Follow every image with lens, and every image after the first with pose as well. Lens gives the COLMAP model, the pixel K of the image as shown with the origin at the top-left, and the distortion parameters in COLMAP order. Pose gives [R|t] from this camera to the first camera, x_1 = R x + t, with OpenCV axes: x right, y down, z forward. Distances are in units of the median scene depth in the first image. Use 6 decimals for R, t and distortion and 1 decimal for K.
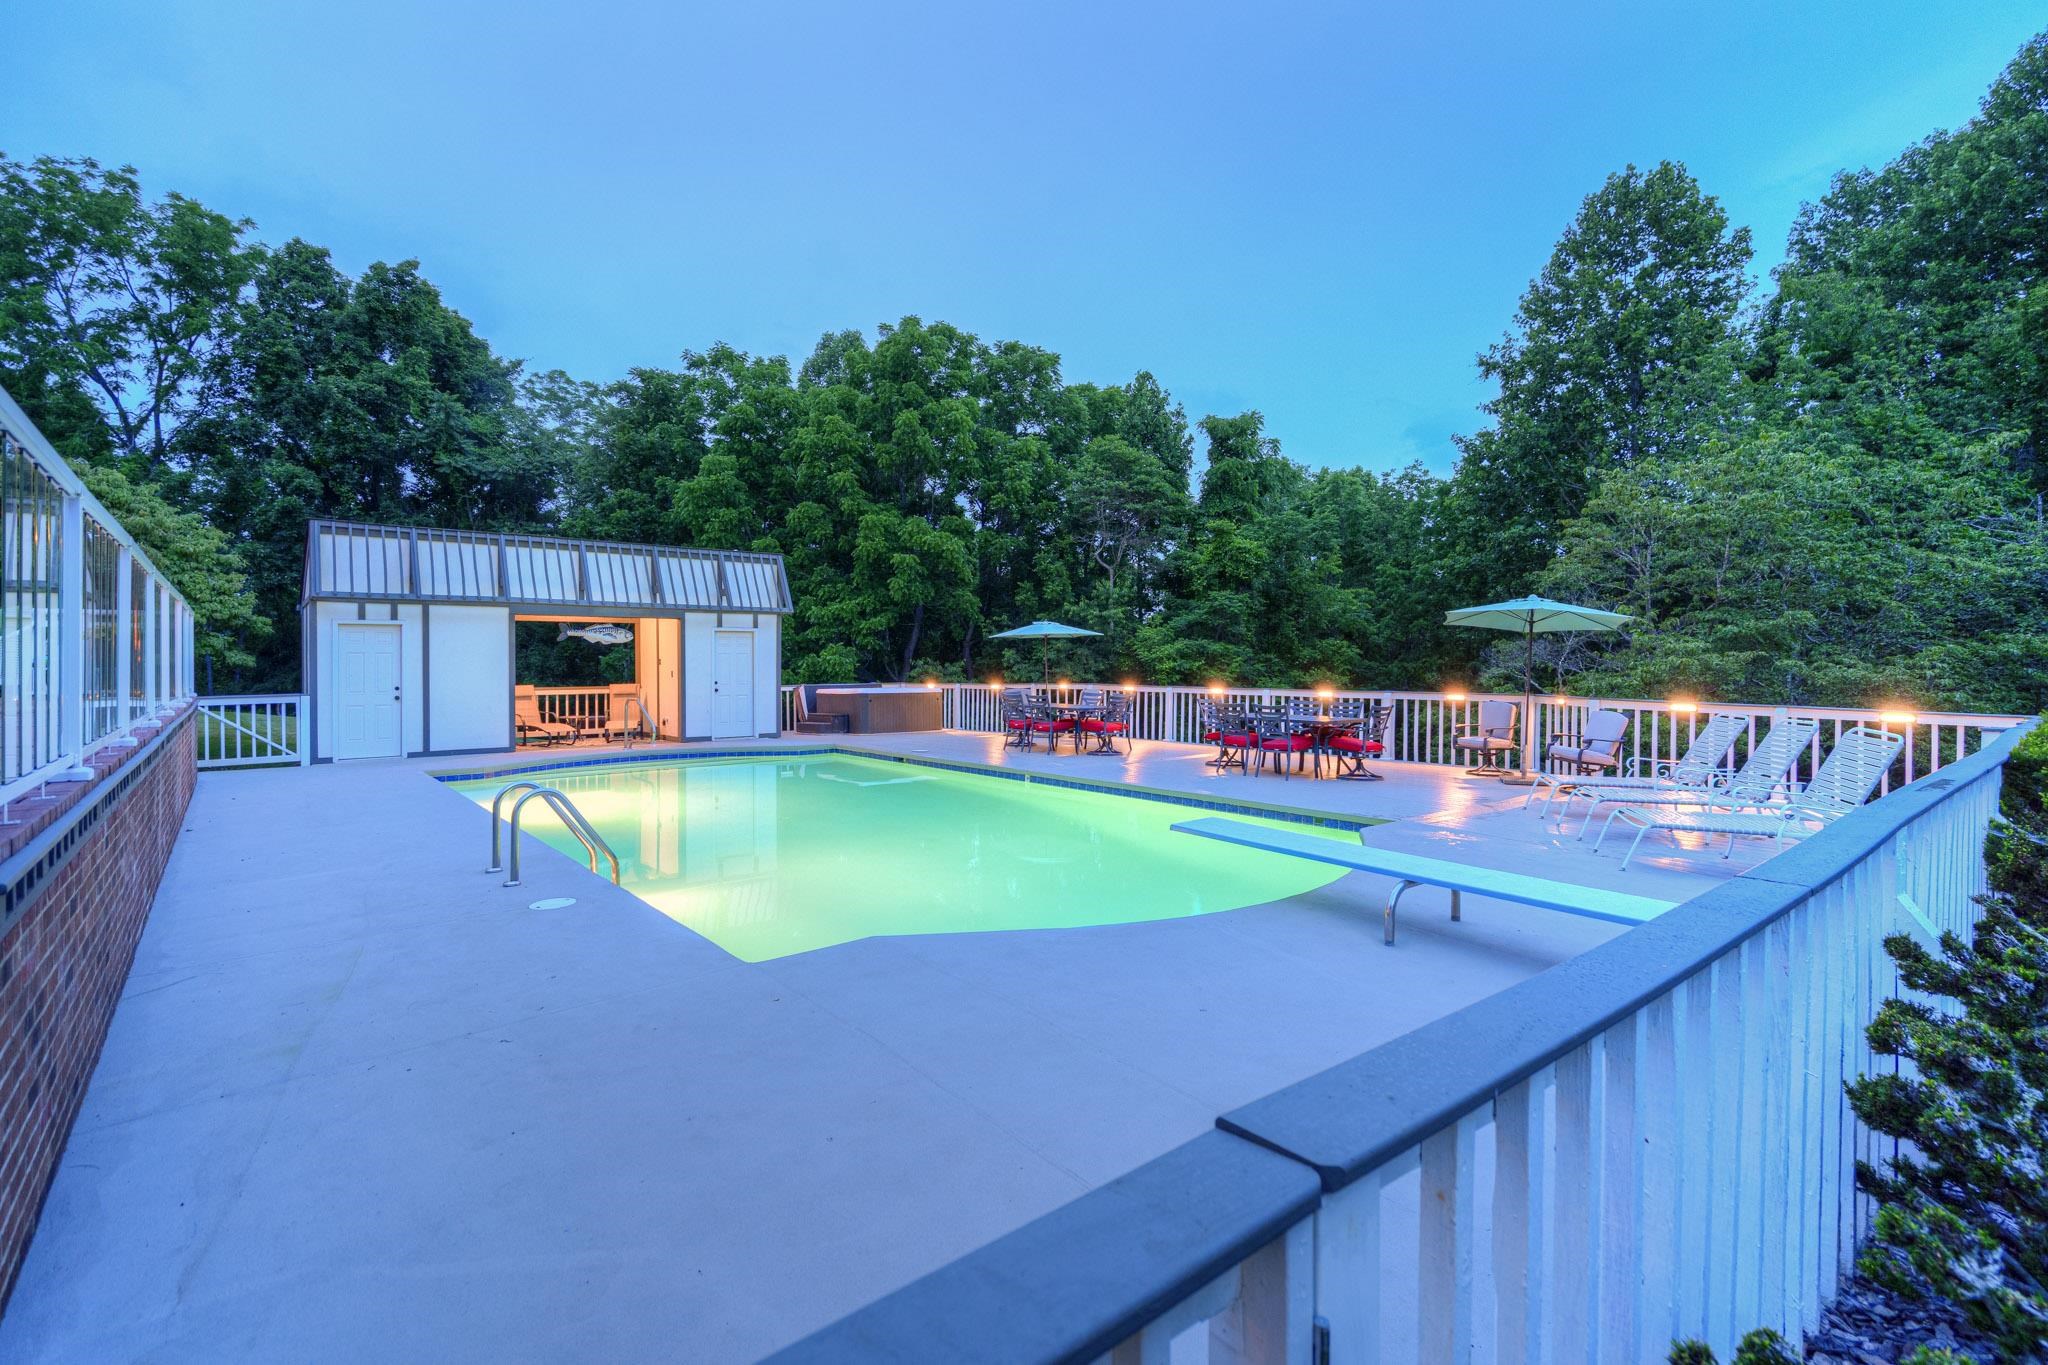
lens RADIAL K [[954.5, 0, 1043.1], [0, 954.5, 664.8], [0, 0, 1]] dist [-0.000268, -0.000187]
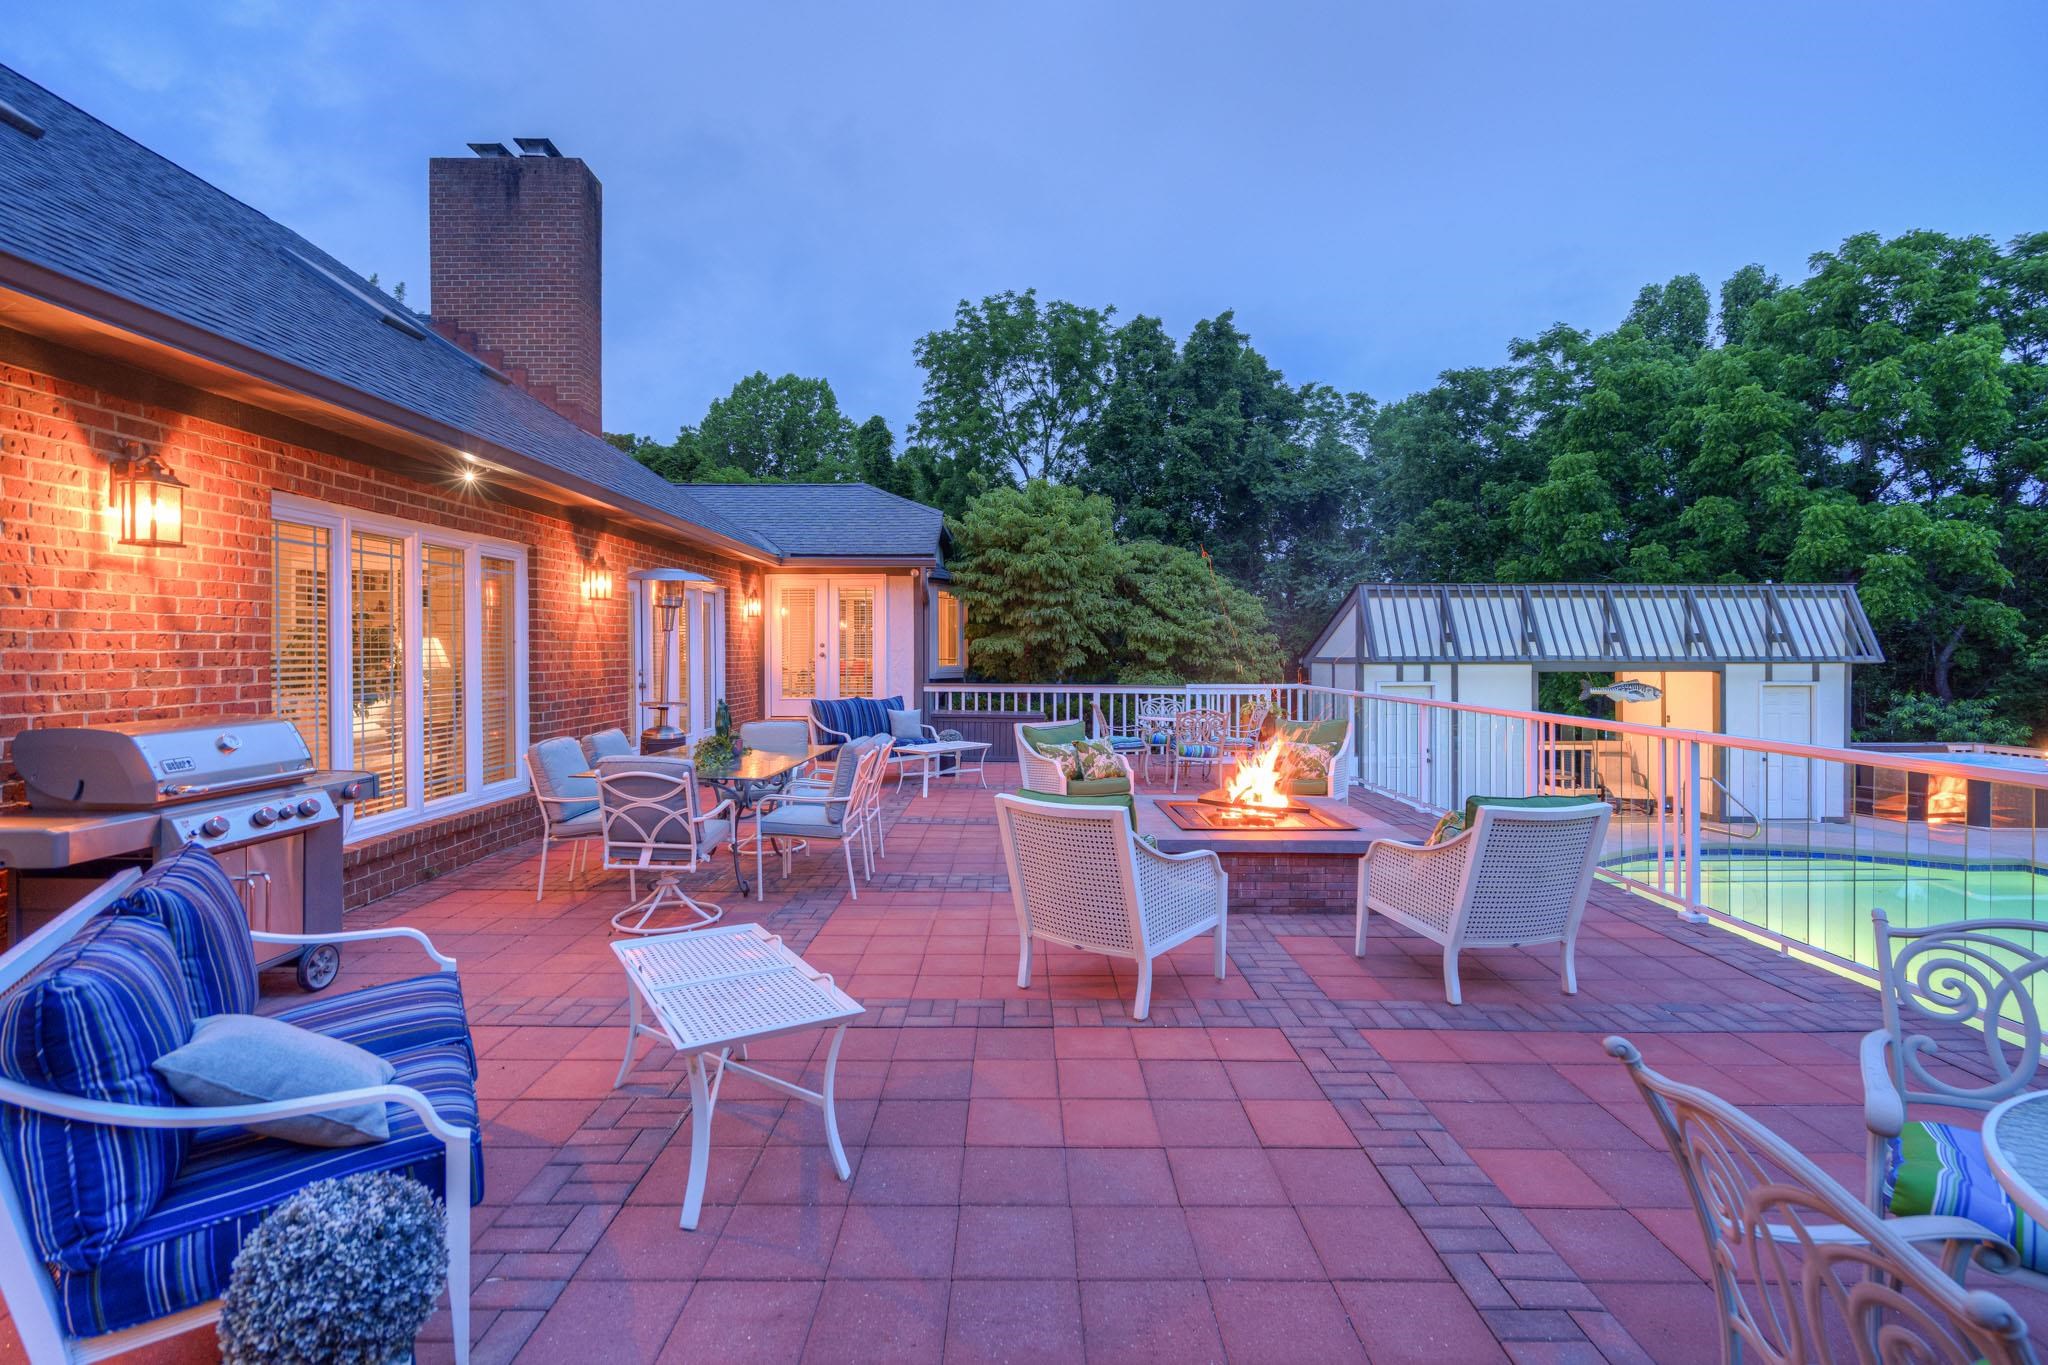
lens RADIAL K [[950.0, 0, 1015.5], [0, 950.0, 652.9], [0, 0, 1]] dist [-0.000897, 0.000026]
pose [[0.765412, 0.003668, -0.643530, -0.187688], [-0.004048, 0.999991, 0.000885, -0.036894], [0.643528, 0.001928, 0.765420, -0.004453]]
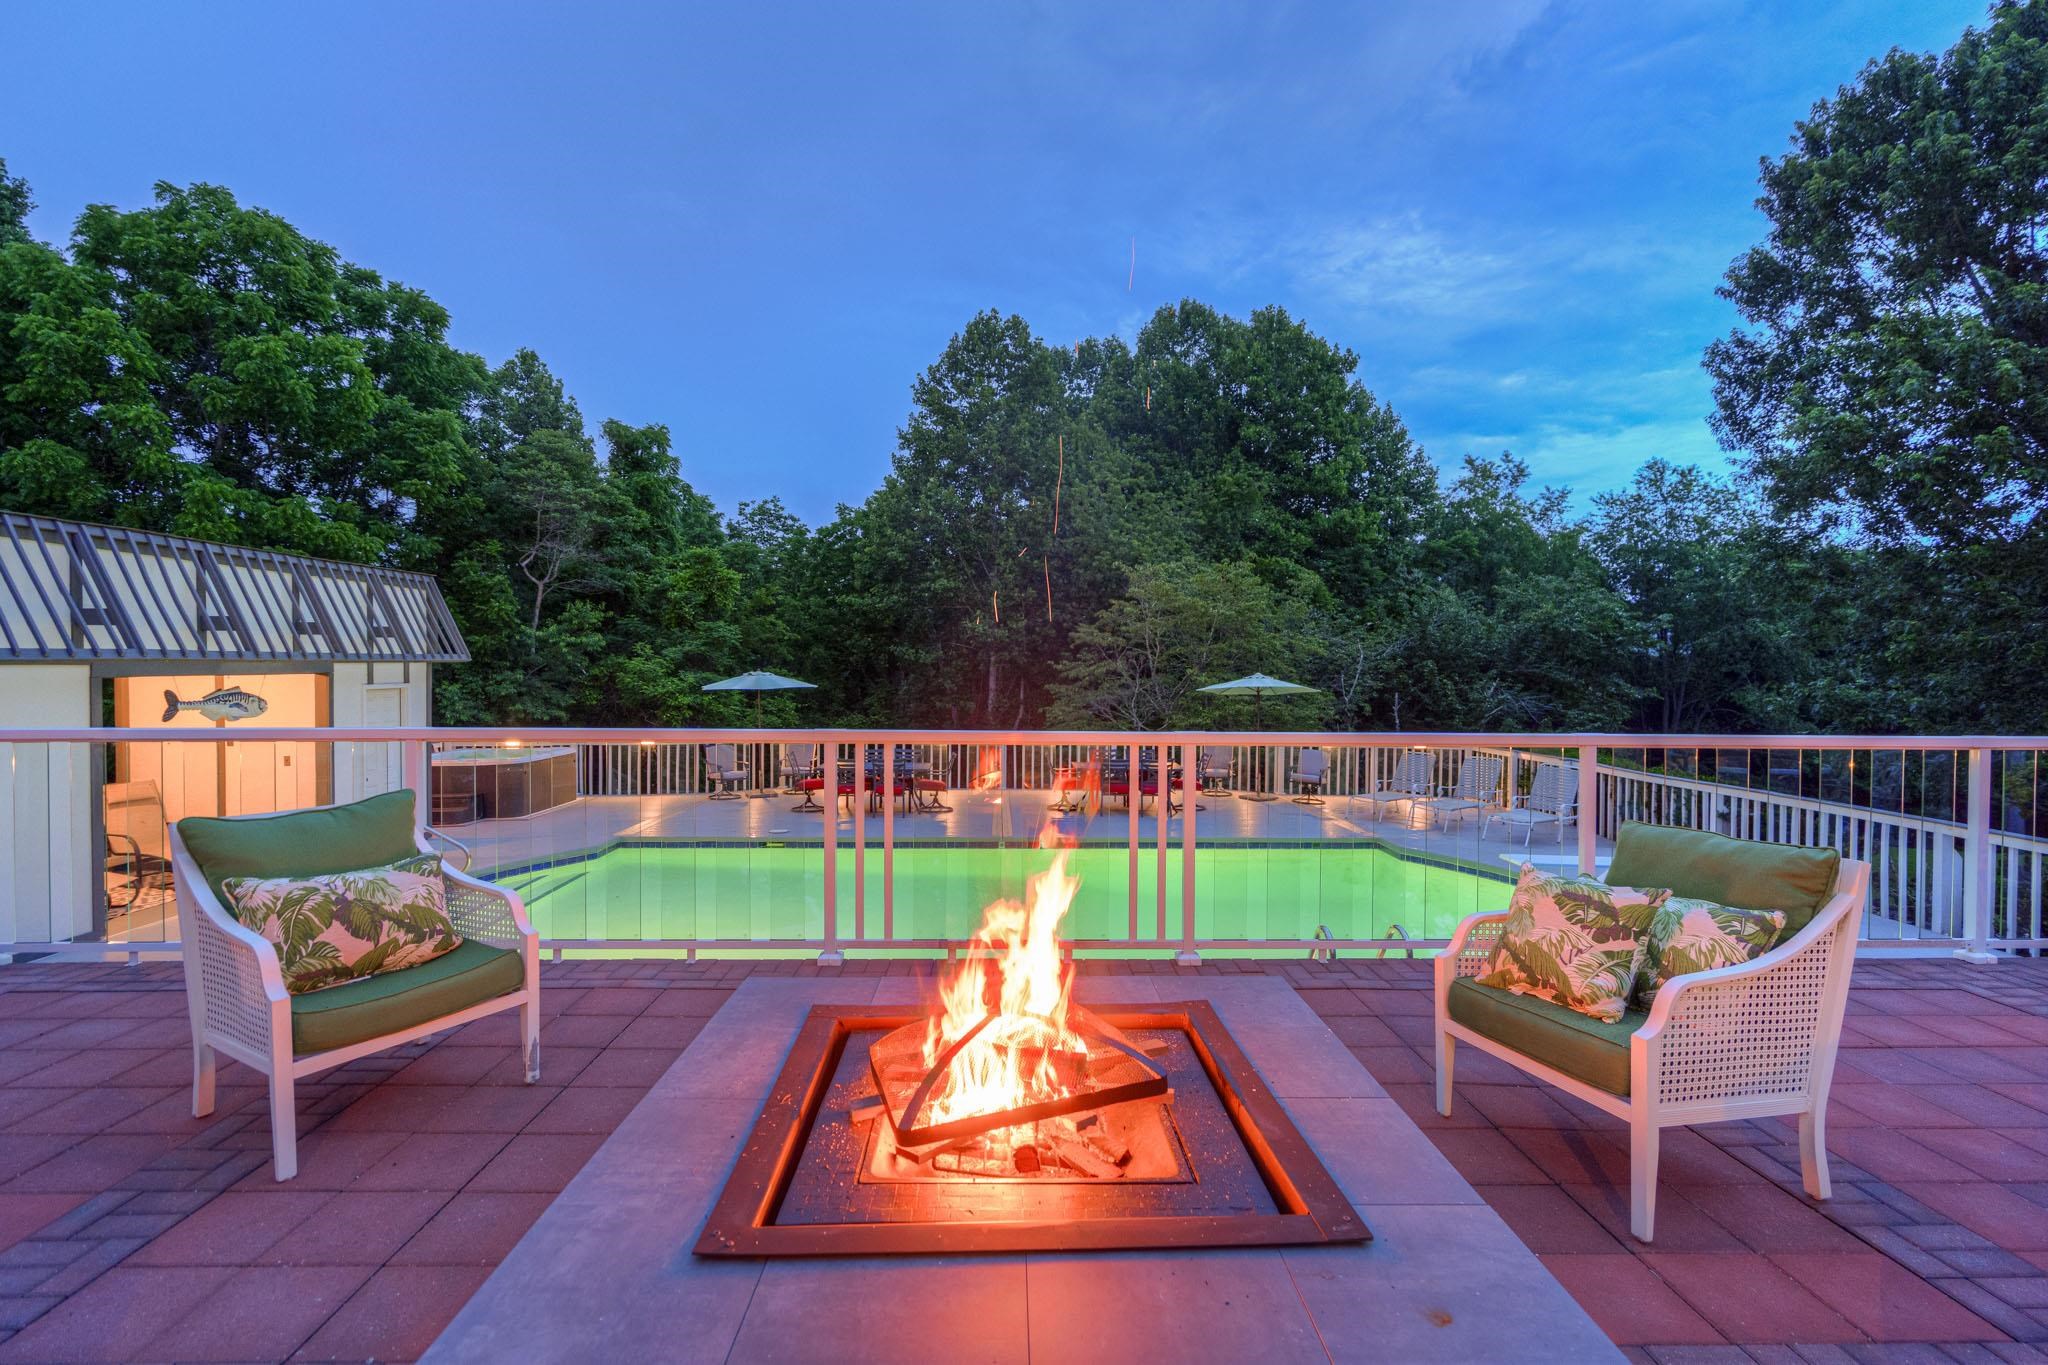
lens RADIAL K [[933.0, 0, 1048.9], [0, 933.0, 670.4], [0, 0, 1]] dist [0.002863, 0.000422]
pose [[0.604832, -0.003424, 0.796346, -0.342082], [-0.002839, 0.999975, 0.006456, -0.032863], [-0.796348, -0.006165, 0.604807, 0.149983]]
